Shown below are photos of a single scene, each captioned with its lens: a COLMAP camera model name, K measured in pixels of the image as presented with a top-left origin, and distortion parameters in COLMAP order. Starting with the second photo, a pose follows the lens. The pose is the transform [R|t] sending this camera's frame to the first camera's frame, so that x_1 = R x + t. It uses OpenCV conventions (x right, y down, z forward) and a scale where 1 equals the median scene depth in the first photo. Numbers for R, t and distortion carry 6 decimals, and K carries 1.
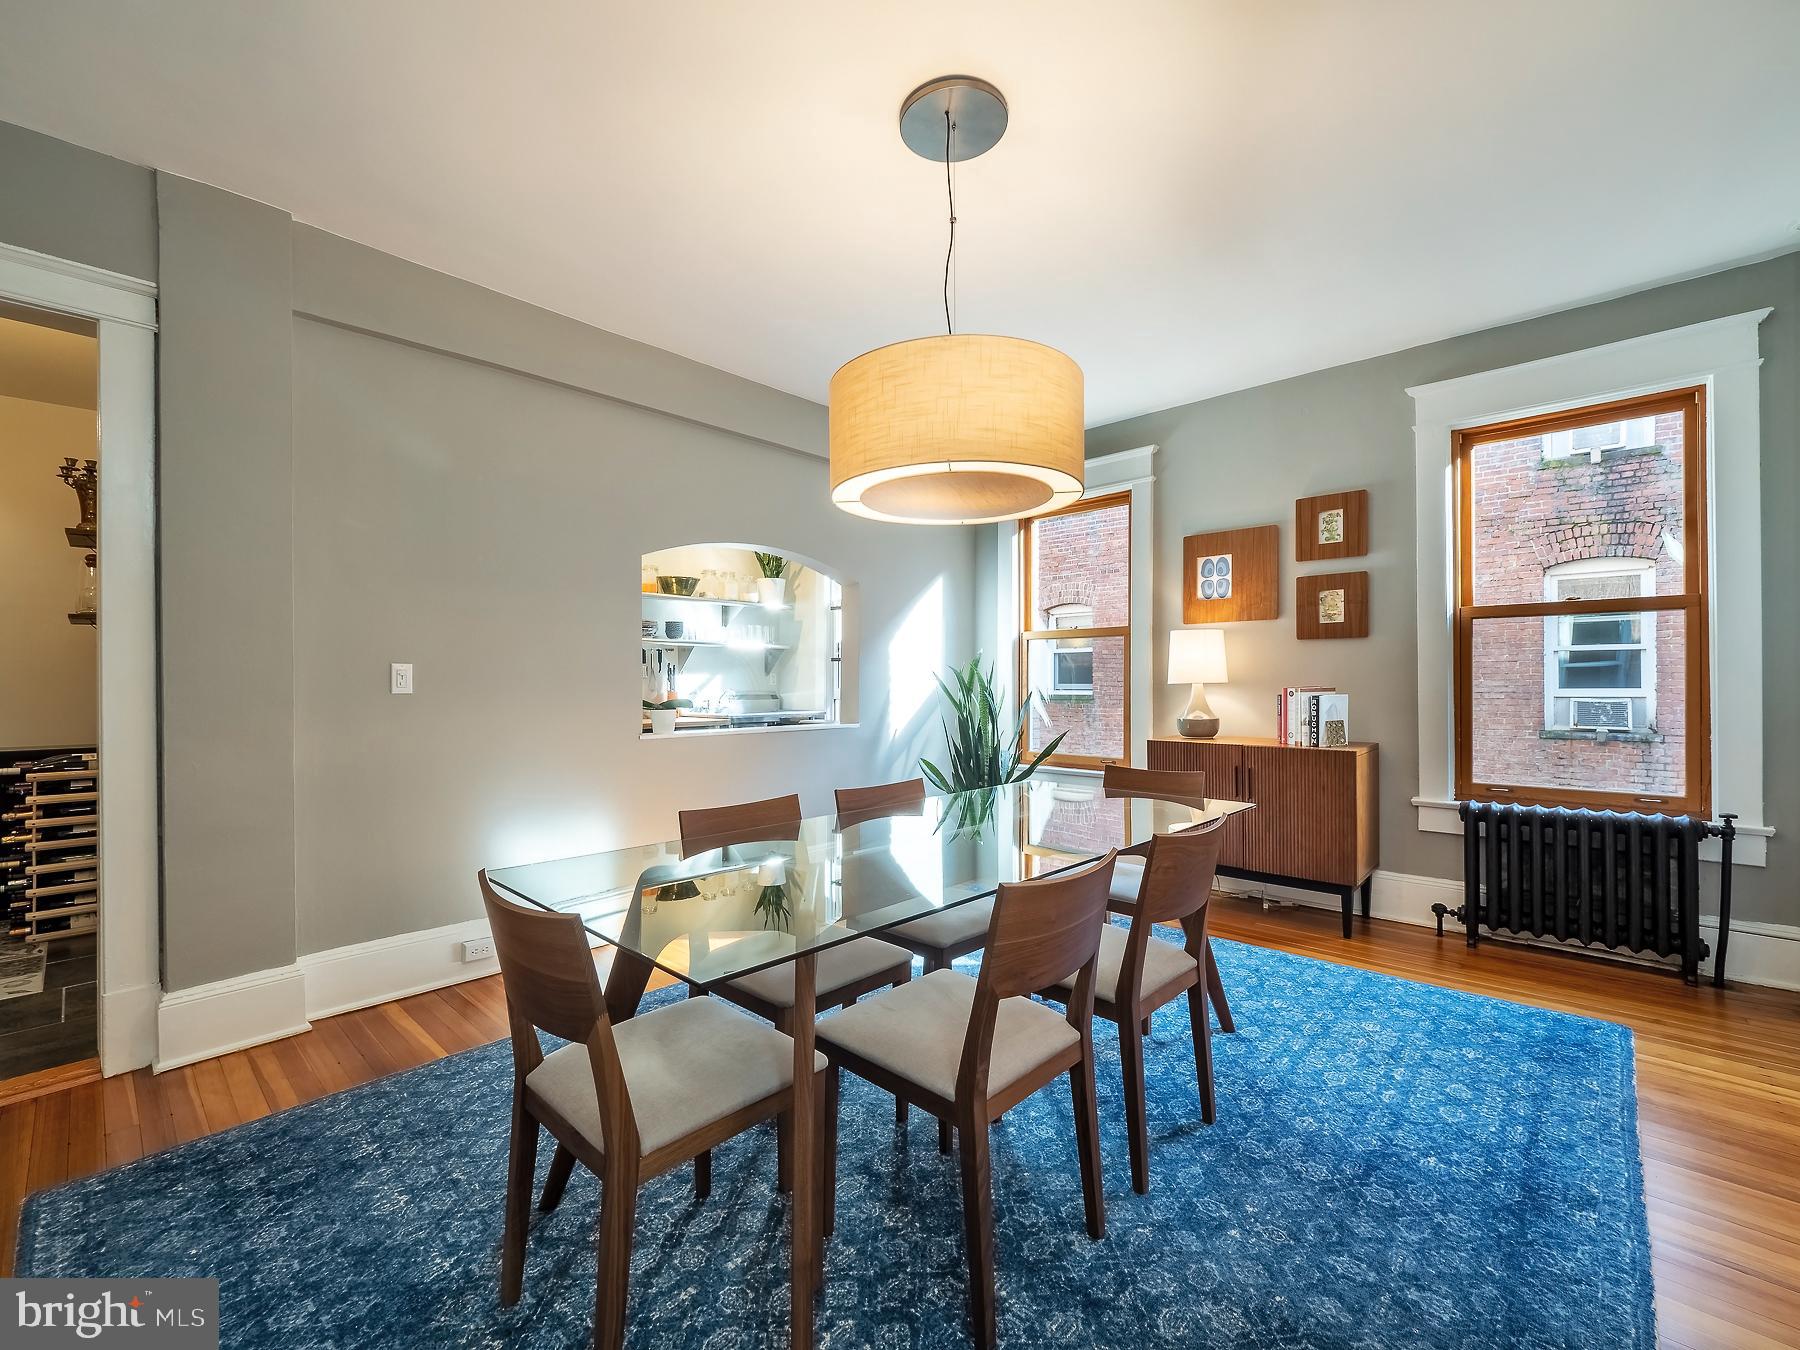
lens RADIAL K [[770.0, 0, 891.0], [0, 770.0, 685.7], [0, 0, 1]] dist [-0.009382, -0.001209]
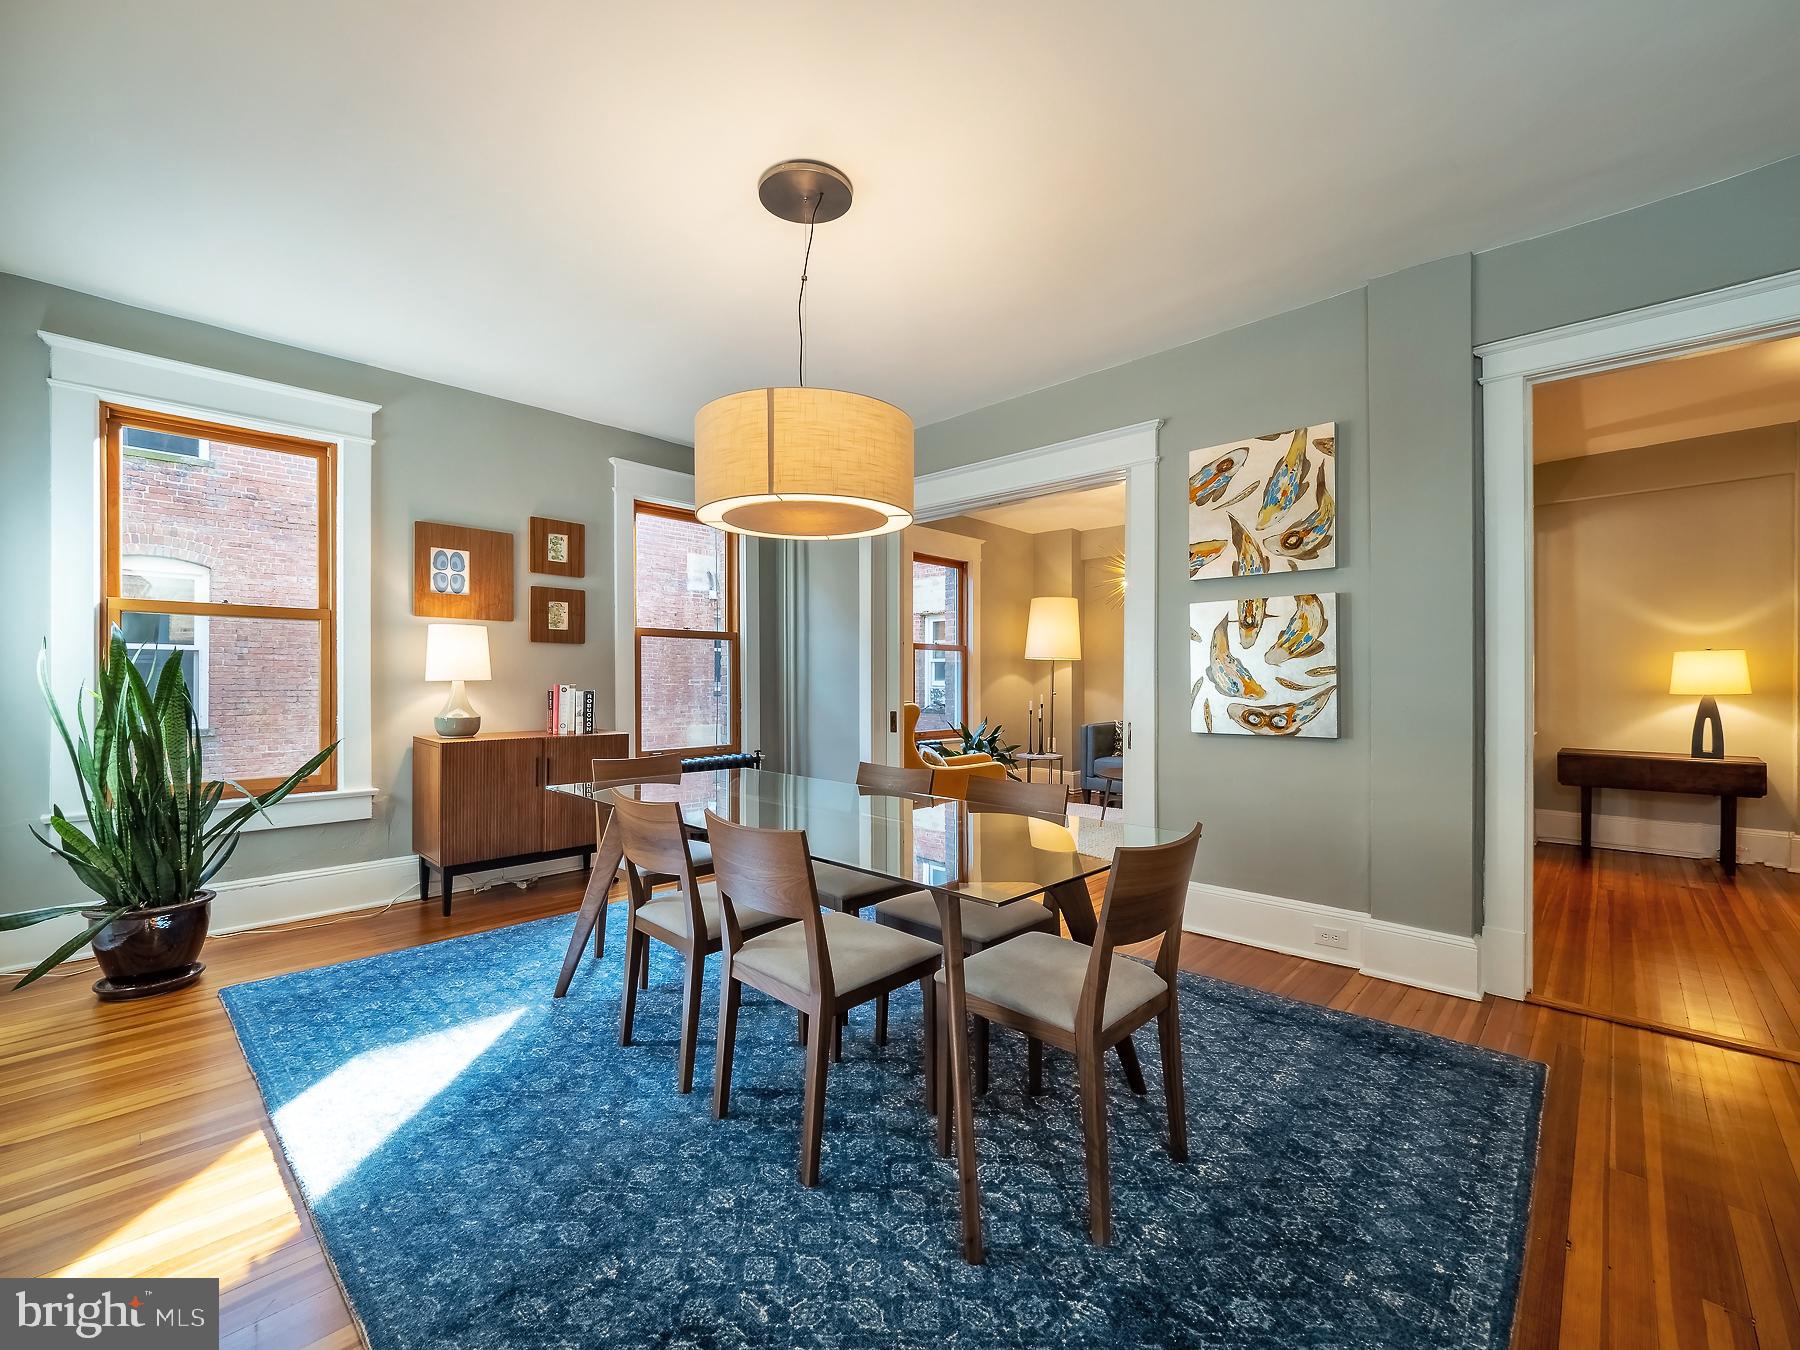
lens RADIAL K [[770.0, 0, 892.4], [0, 770.0, 680.0], [0, 0, 1]] dist [-0.009382, -0.001209]
pose [[-0.002186, 0.005887, 0.999980, -0.591360], [0.003311, 0.999977, -0.005880, 0.003755], [-0.999992, 0.003298, -0.002205, 0.480463]]
